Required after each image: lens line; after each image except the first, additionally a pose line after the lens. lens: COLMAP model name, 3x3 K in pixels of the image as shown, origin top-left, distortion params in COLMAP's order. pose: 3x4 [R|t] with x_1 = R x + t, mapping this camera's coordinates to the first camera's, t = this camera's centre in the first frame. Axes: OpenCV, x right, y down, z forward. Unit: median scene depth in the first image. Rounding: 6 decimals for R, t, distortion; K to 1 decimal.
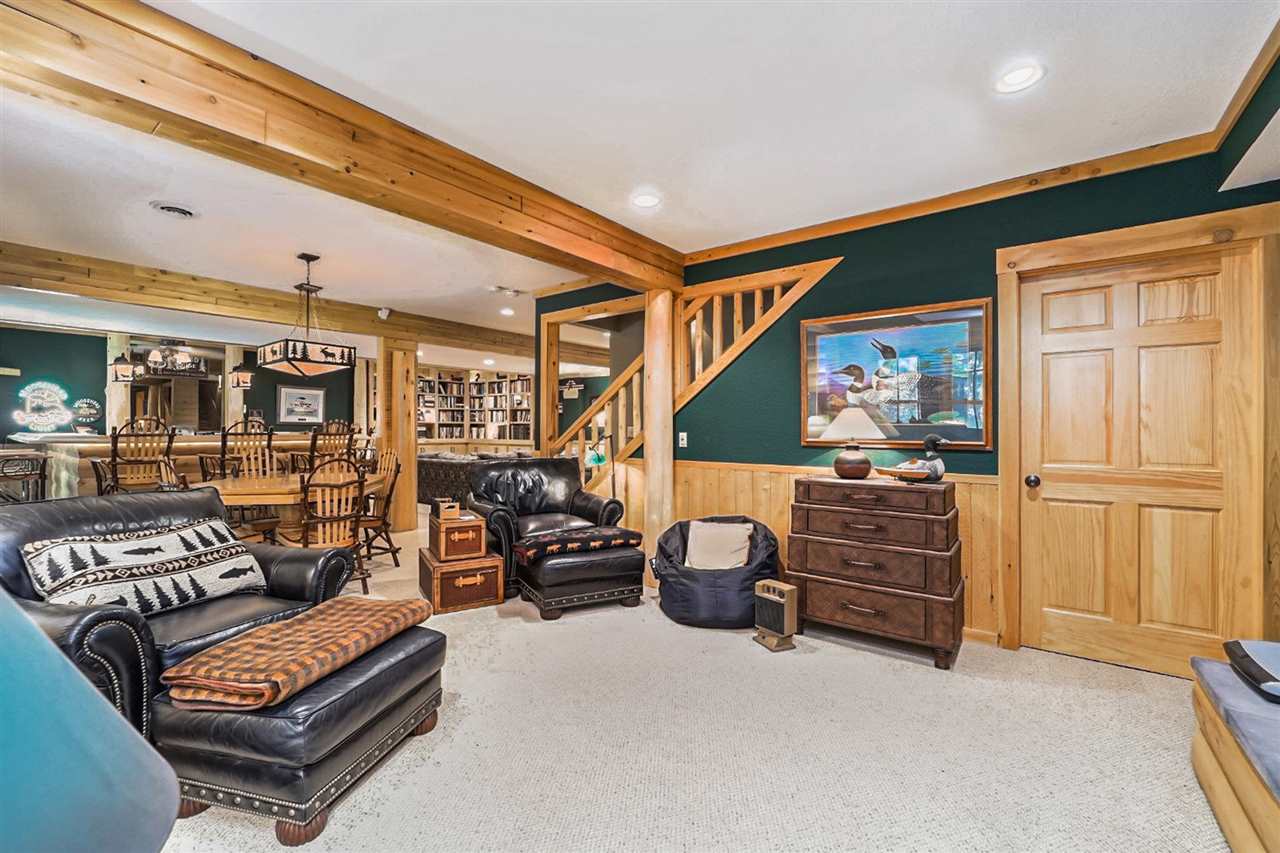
lens RADIAL K [[528.2, 0, 642.0], [0, 528.2, 434.0], [0, 0, 1]] dist [-0.022742, -0.000206]
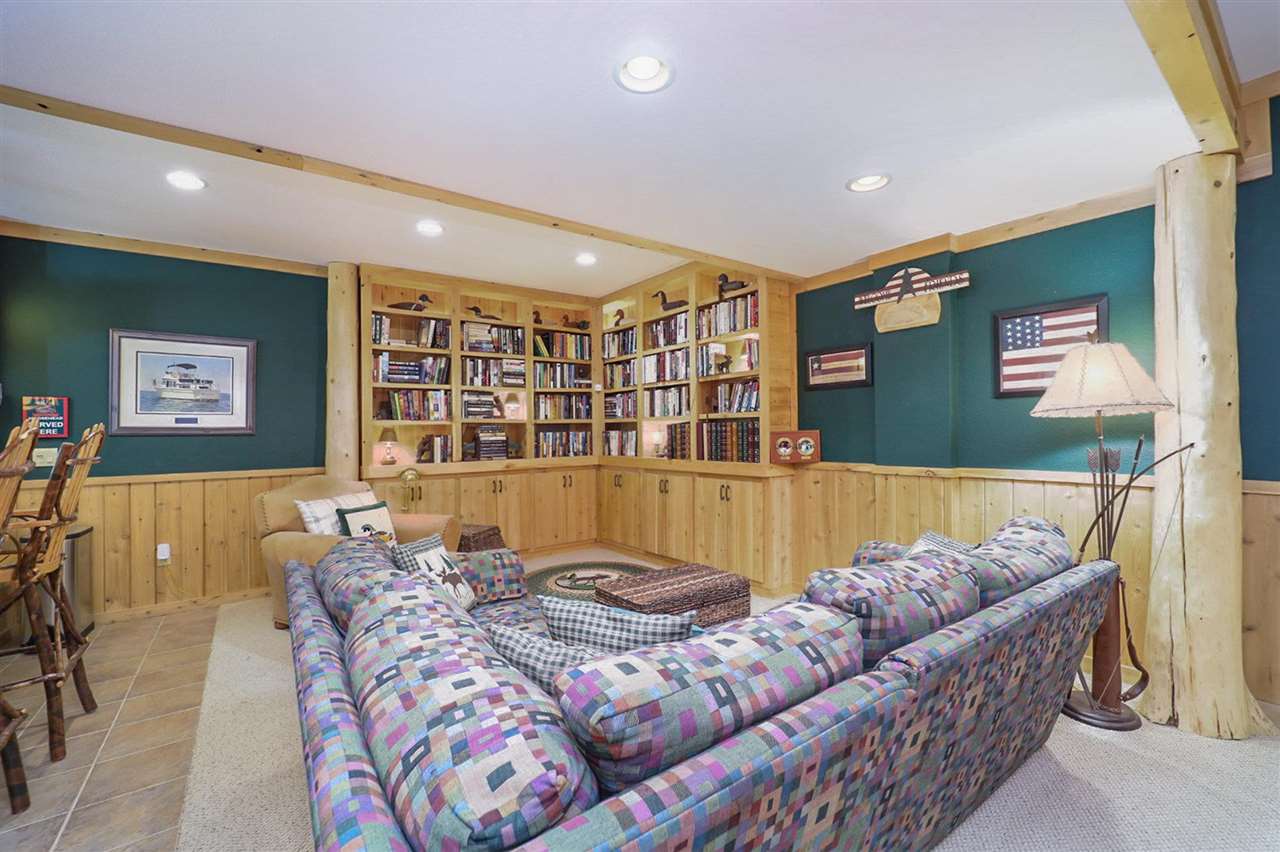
lens RADIAL K [[528.2, 0, 639.1], [0, 528.2, 426.7], [0, 0, 1]] dist [-0.022742, -0.000206]
pose [[0.957430, -0.023335, -0.287721, -0.176545], [0.018833, 0.999653, -0.018404, -0.007669], [0.288050, 0.012202, 0.957538, 0.602033]]
